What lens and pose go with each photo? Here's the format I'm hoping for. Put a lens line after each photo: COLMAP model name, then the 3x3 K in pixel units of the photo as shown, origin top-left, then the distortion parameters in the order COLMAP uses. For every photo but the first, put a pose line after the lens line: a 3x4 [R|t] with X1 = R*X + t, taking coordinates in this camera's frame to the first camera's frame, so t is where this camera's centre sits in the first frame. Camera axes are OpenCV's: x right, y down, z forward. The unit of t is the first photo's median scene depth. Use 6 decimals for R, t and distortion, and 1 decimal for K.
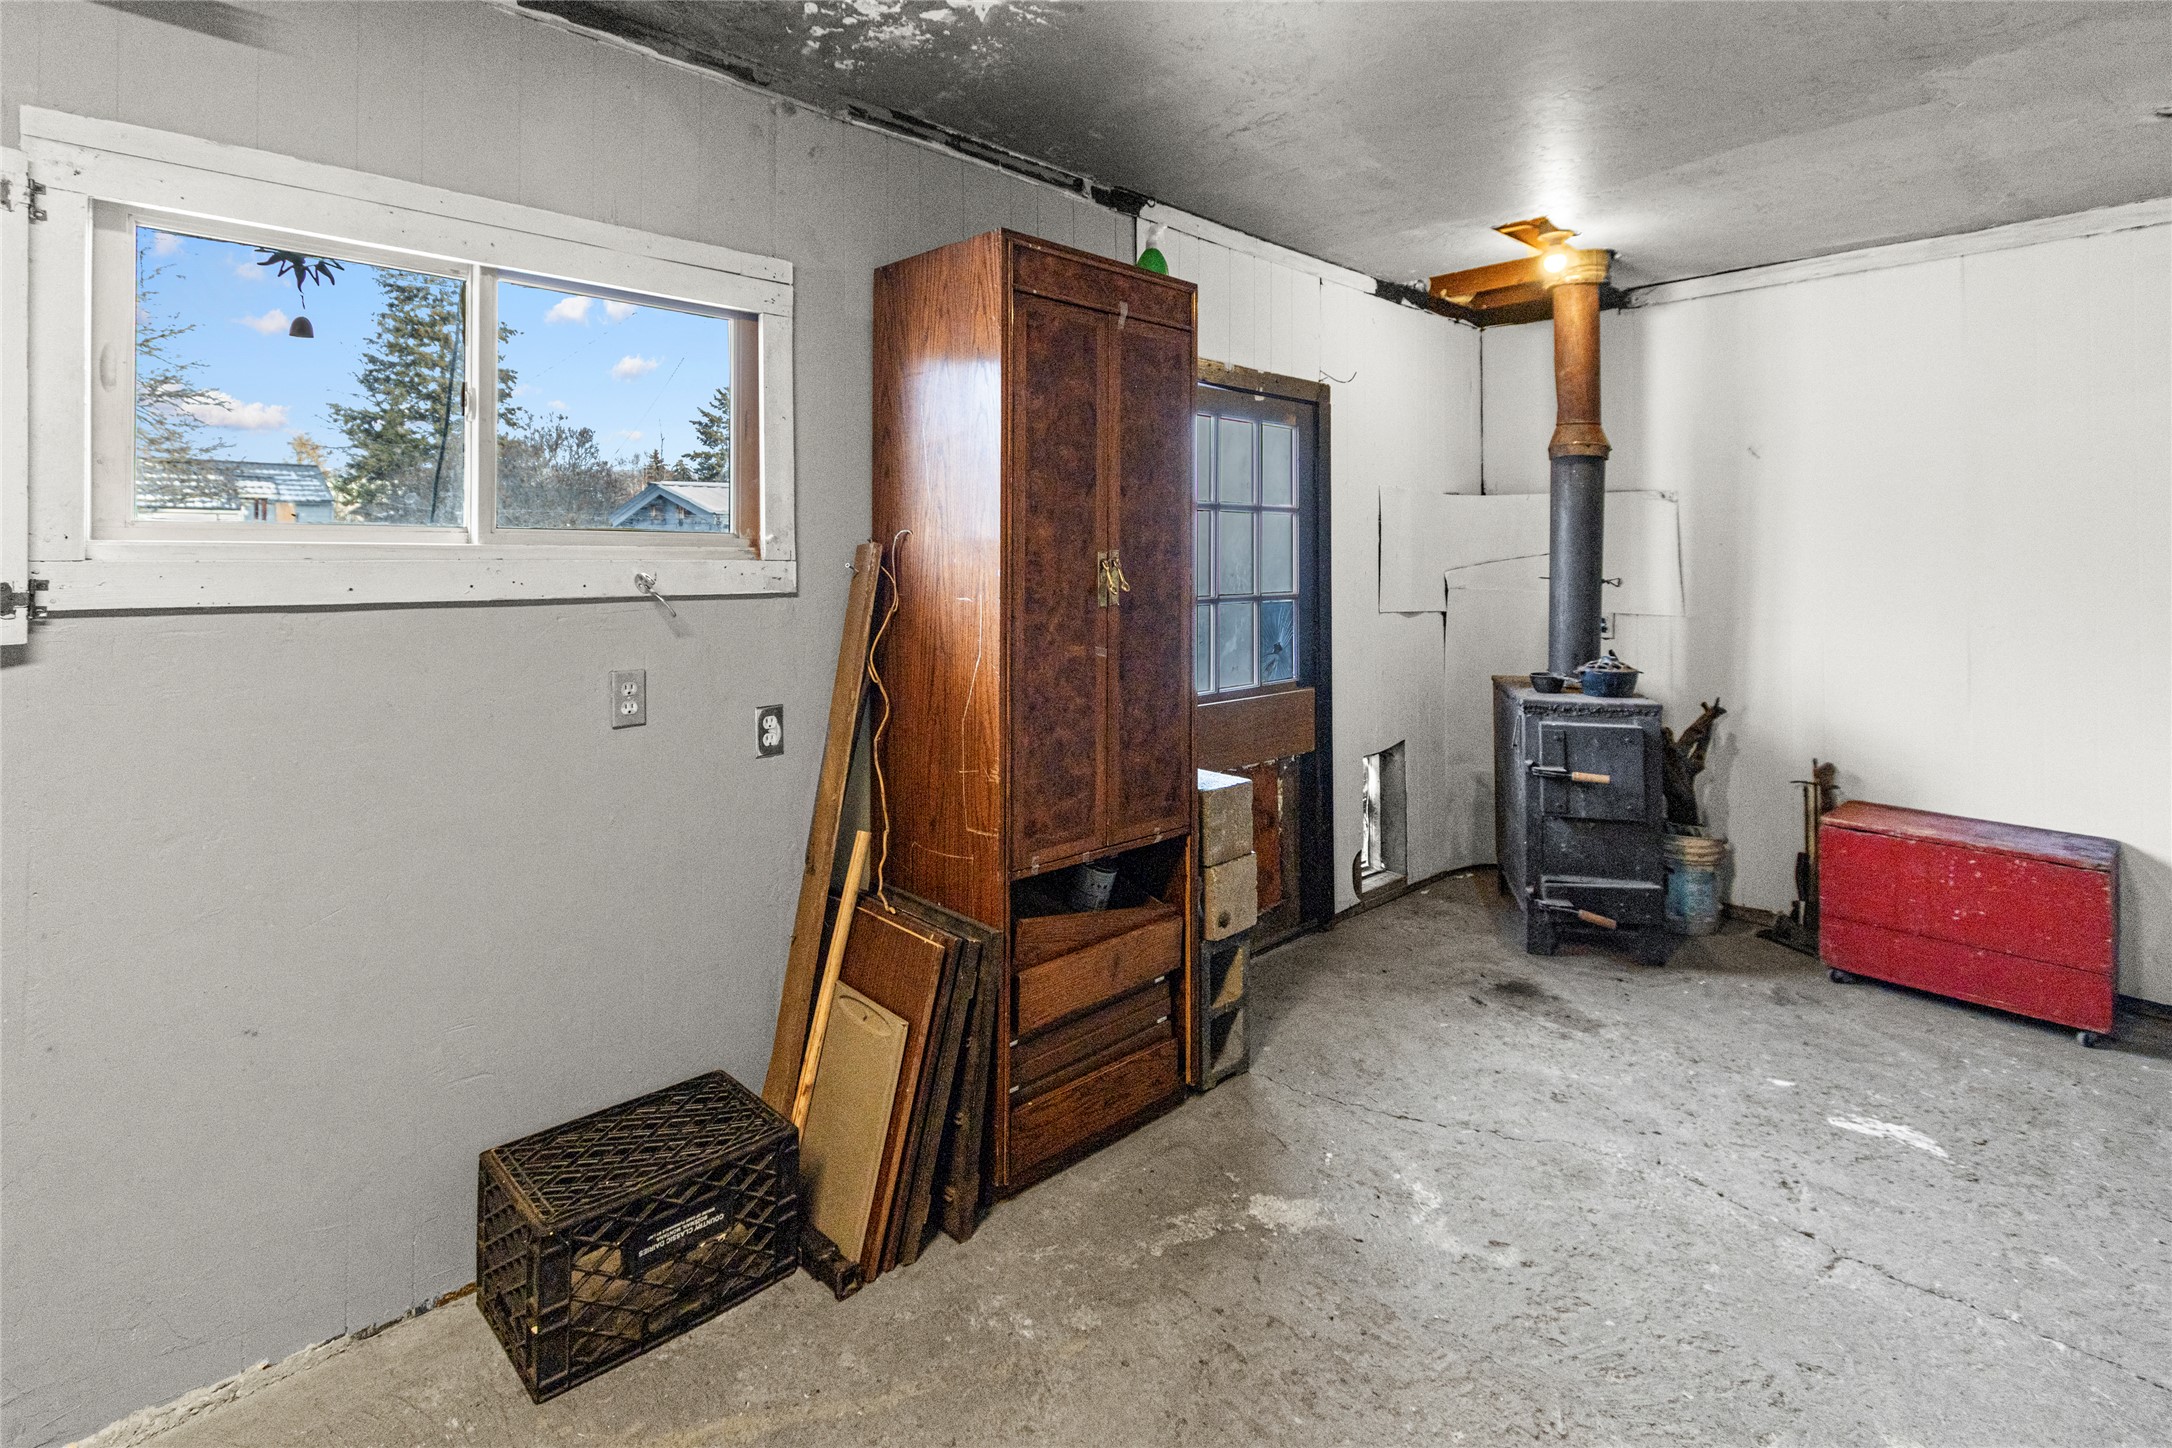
lens RADIAL K [[1016.3, 0, 1080.2], [0, 1016.3, 545.2], [0, 0, 1]] dist [0.017821, -0.007487]
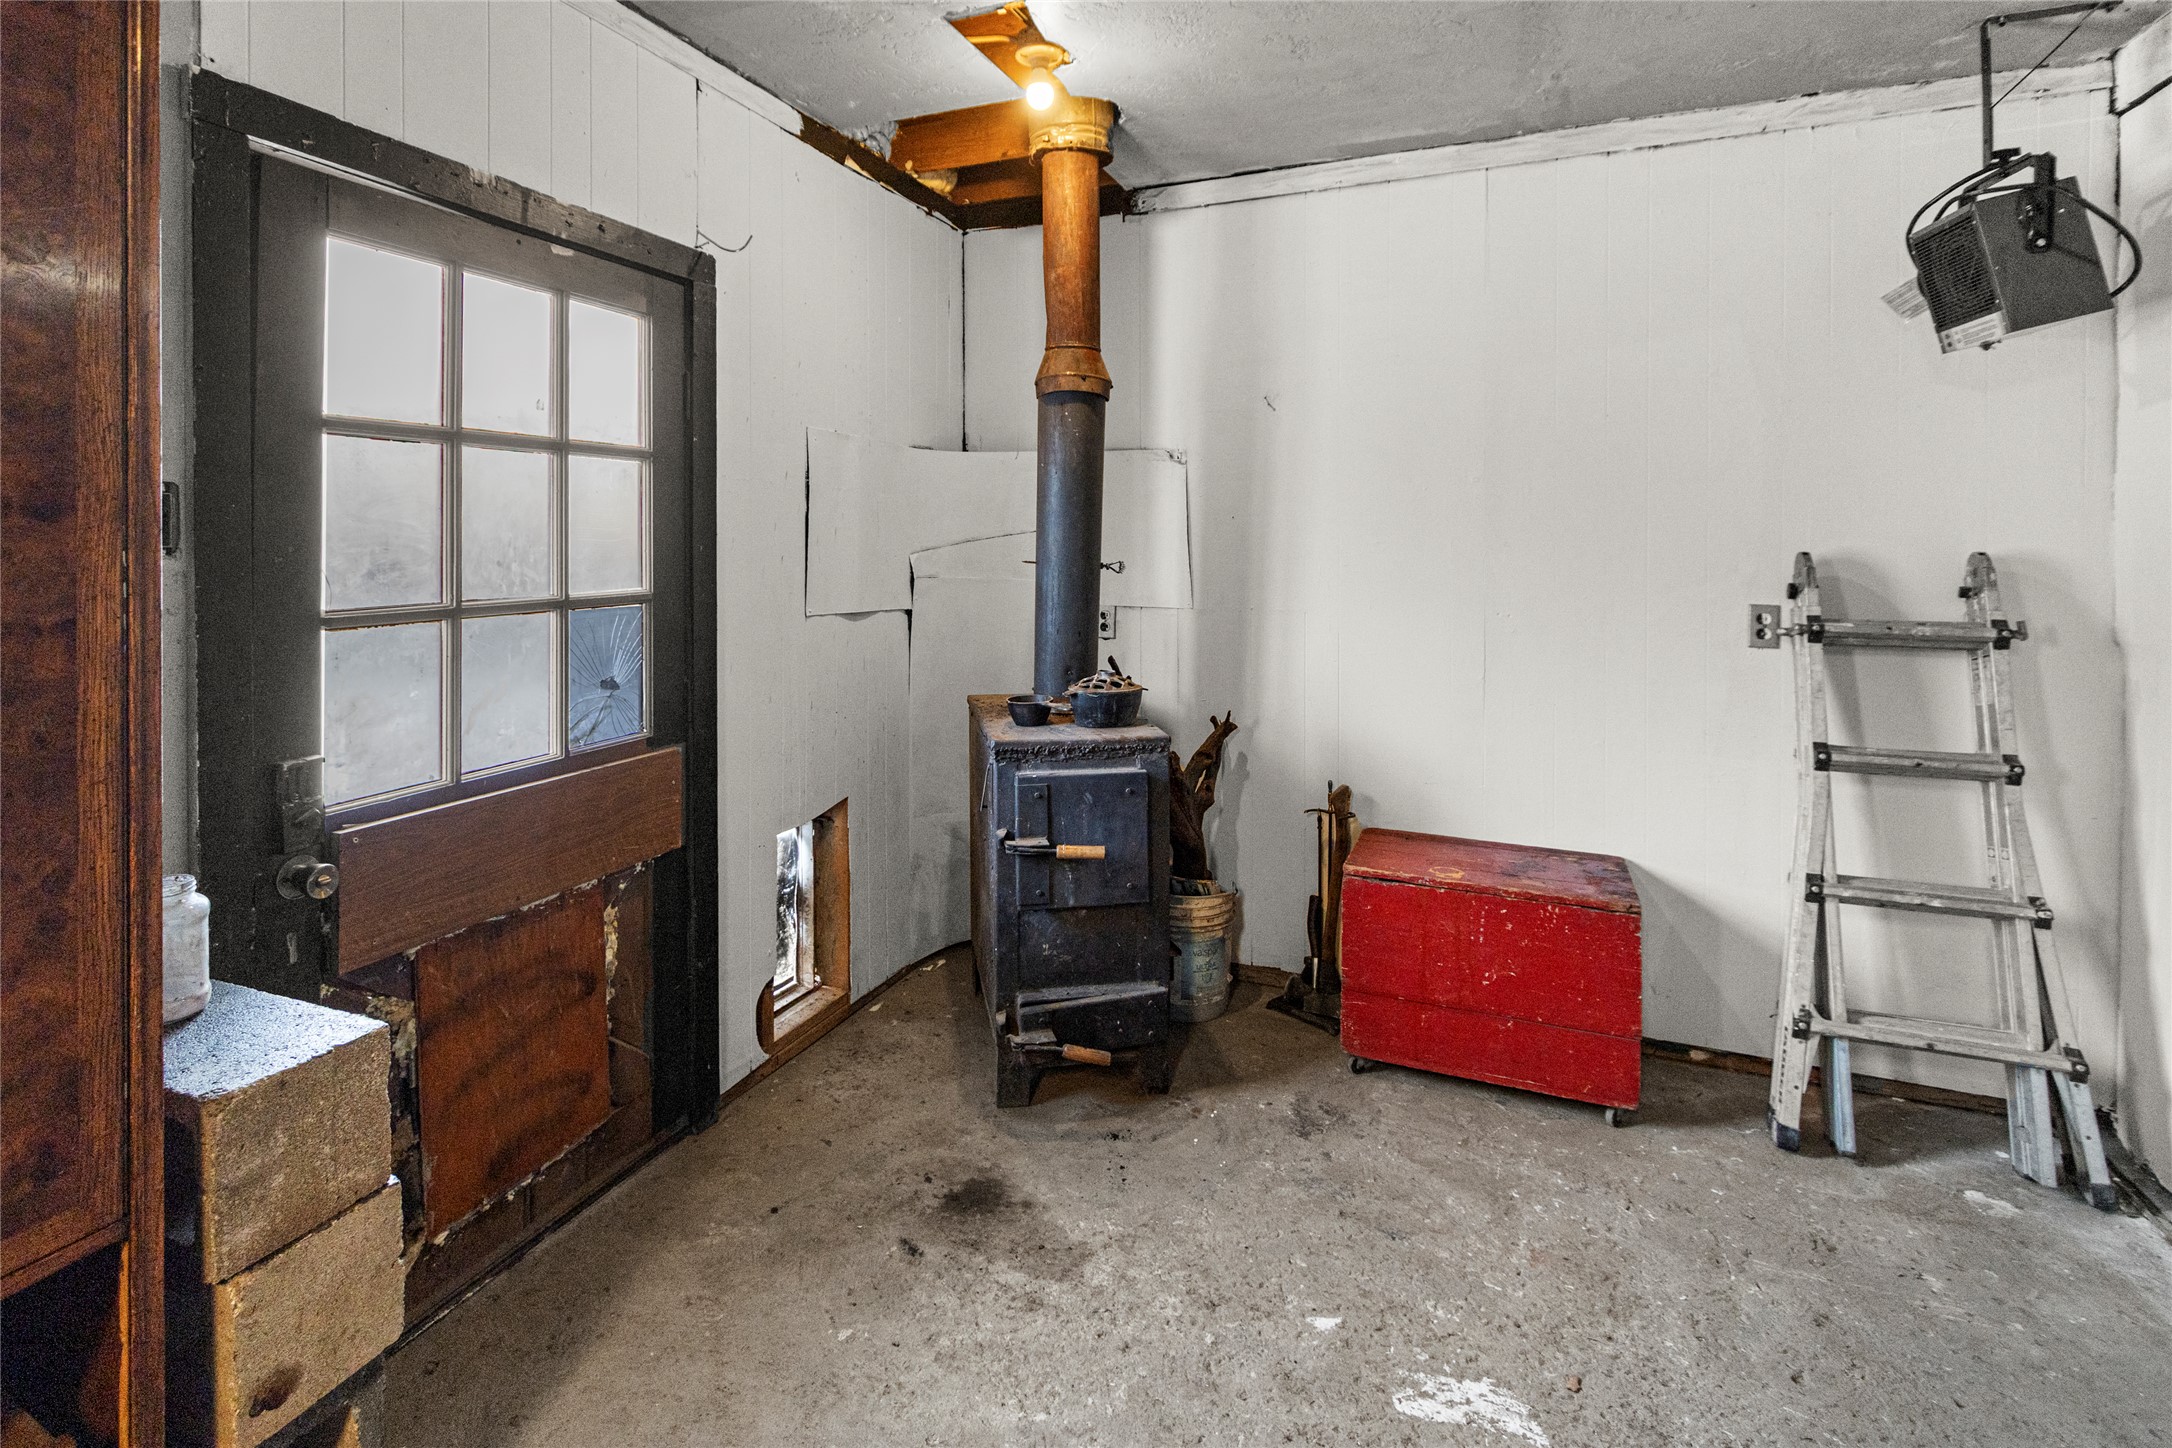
lens RADIAL K [[1039.6, 0, 1077.4], [0, 1039.6, 607.5], [0, 0, 1]] dist [0.010984, -0.003517]
pose [[0.905036, -0.028641, 0.424369, 0.184262], [-0.004047, 0.997105, 0.075926, 0.008612], [-0.425315, -0.070434, 0.902300, 0.341157]]
